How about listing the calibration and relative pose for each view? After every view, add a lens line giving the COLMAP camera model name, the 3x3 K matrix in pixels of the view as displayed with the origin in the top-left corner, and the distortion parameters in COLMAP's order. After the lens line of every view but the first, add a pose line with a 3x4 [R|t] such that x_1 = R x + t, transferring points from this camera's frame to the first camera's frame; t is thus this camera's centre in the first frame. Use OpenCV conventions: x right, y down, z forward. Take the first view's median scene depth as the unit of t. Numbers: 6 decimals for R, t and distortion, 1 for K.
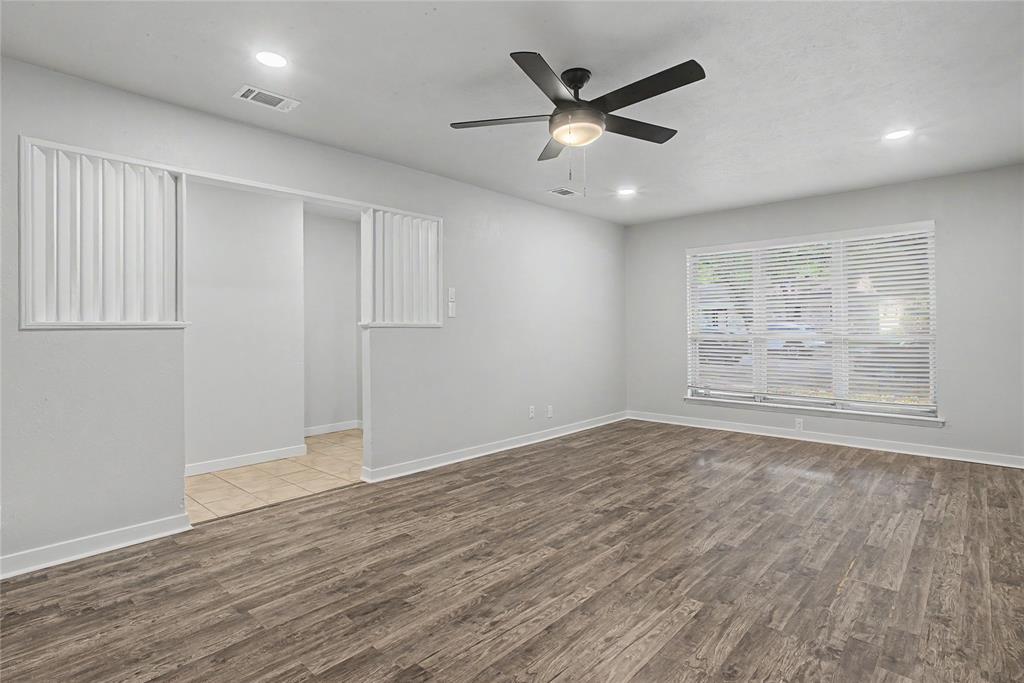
lens RADIAL K [[498.0, 0, 532.6], [0, 498.0, 324.8], [0, 0, 1]] dist [-0.018372, 0.009624]
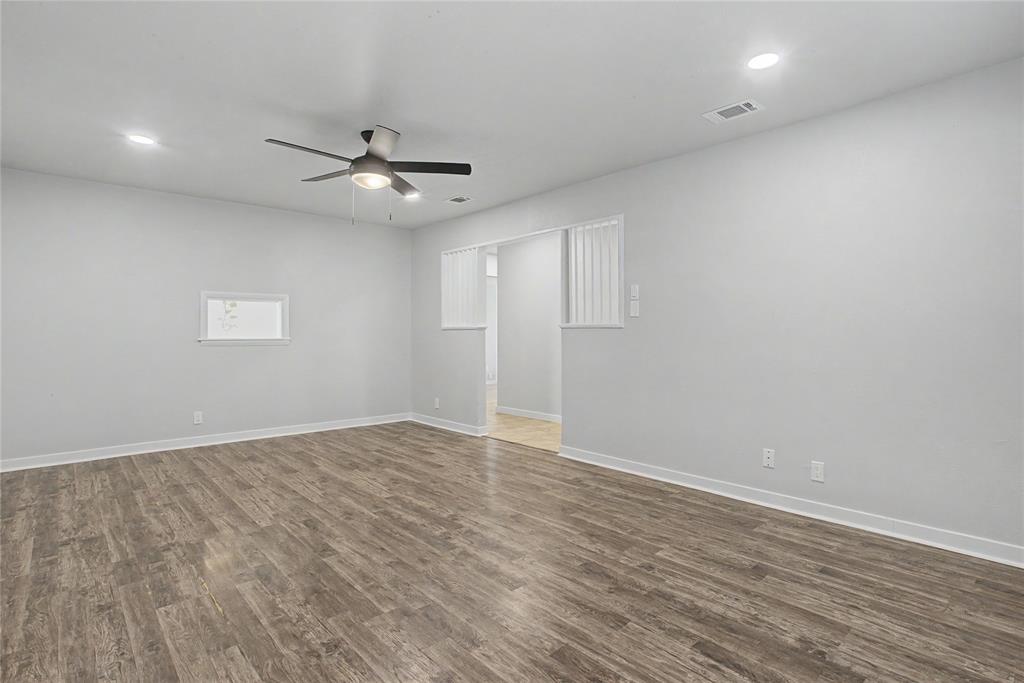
lens RADIAL K [[498.0, 0, 512.7], [0, 498.0, 341.9], [0, 0, 1]] dist [-0.018372, 0.009624]
pose [[-0.091119, 0.024736, -0.995533, 1.261974], [0.013920, 0.999625, 0.023563, 0.009516], [0.995743, -0.011711, -0.091429, 1.392191]]
